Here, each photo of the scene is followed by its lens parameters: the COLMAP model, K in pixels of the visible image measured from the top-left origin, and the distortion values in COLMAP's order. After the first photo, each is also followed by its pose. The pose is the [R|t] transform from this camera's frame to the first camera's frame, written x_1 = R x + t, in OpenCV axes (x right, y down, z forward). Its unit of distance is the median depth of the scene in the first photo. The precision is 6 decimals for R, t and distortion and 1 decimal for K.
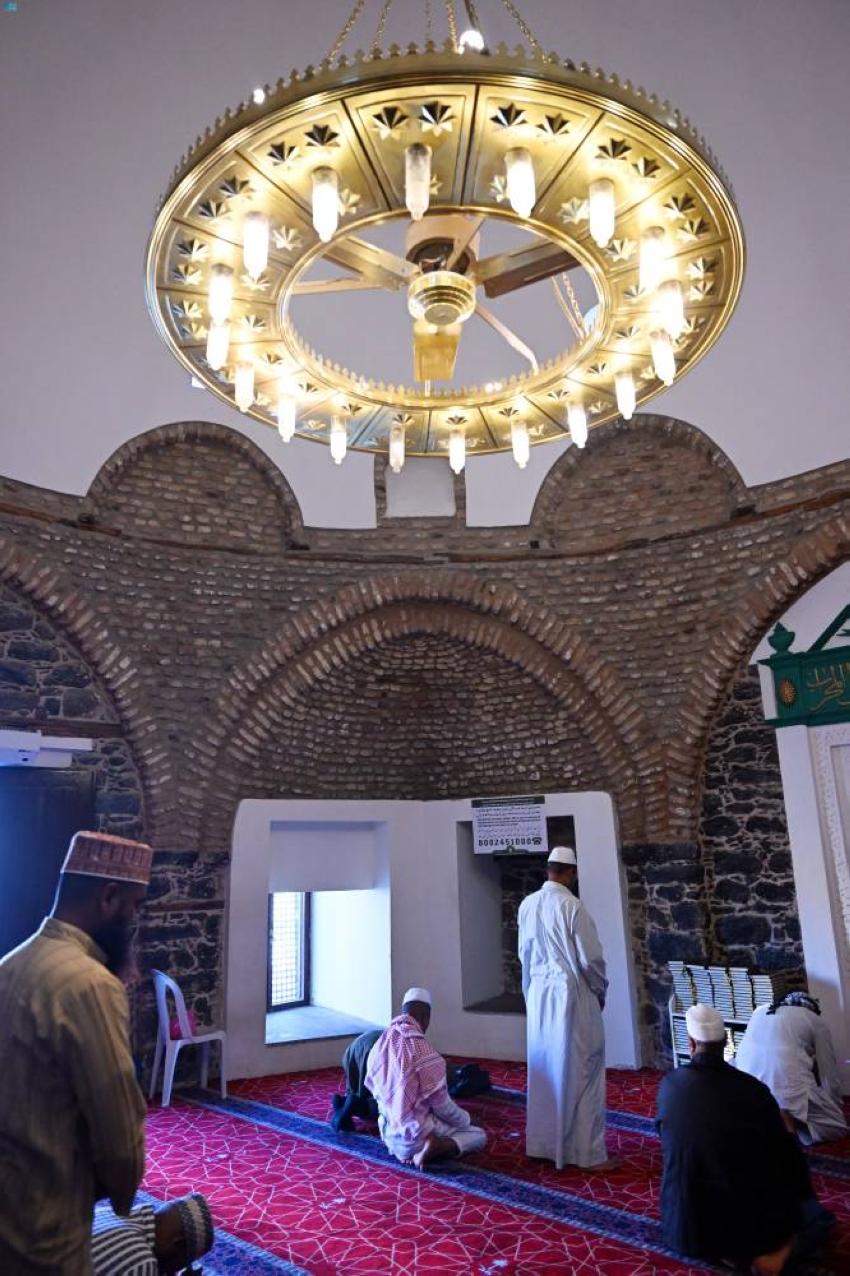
lens RADIAL K [[858.6, 0, 425.8], [0, 858.6, 640.3], [0, 0, 1]] dist [-0.000196, 0.004223]
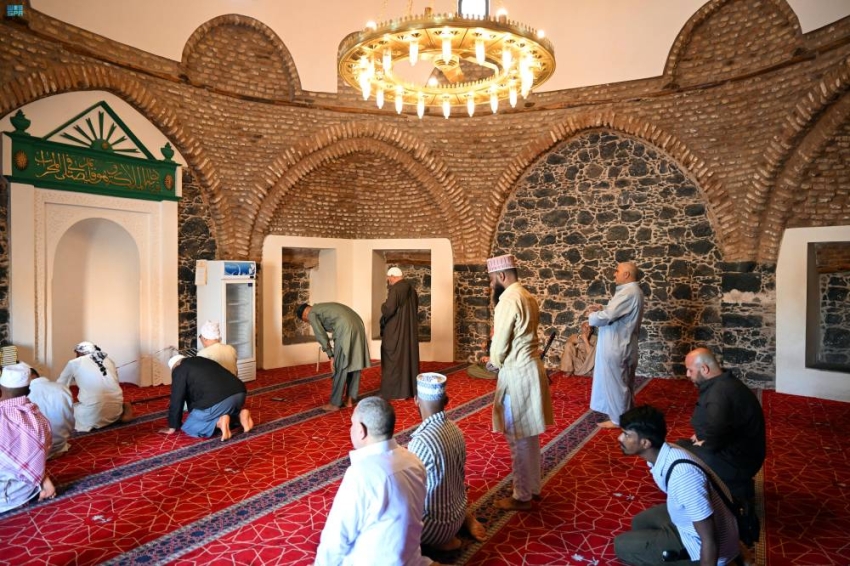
lens RADIAL K [[571.9, 0, 424.6], [0, 571.9, 281.6], [0, 0, 1]] dist [-0.000196, 0.004223]
pose [[-0.247564, 0.005324, 0.968857, -1.502082], [-0.247763, 0.966388, -0.068619, 0.342812], [-0.936657, -0.257034, -0.237924, 1.175717]]
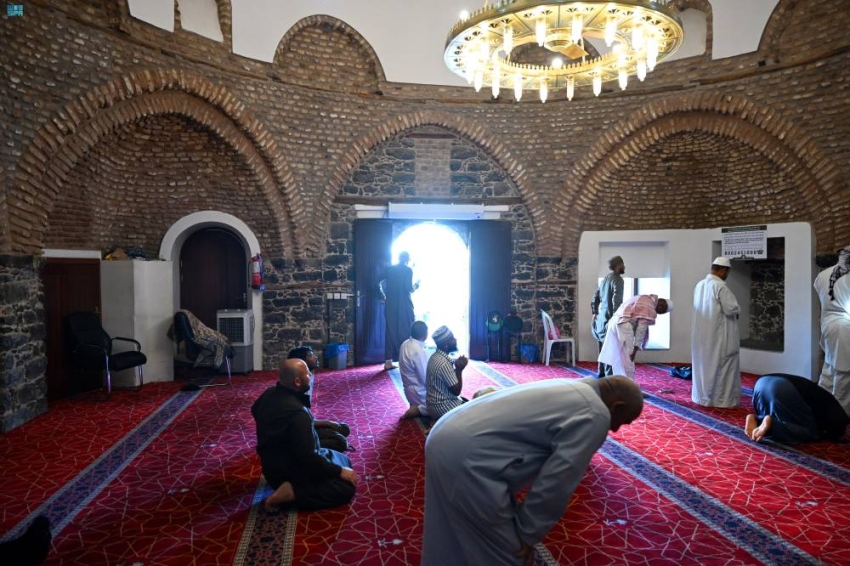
lens RADIAL K [[571.9, 0, 423.4], [0, 571.9, 279.5], [0, 0, 1]] dist [-0.000196, 0.004223]
pose [[0.810556, 0.029164, -0.584935, 0.250066], [0.135824, 0.962169, 0.236185, -0.065018], [0.569694, -0.270889, 0.775930, -0.242749]]
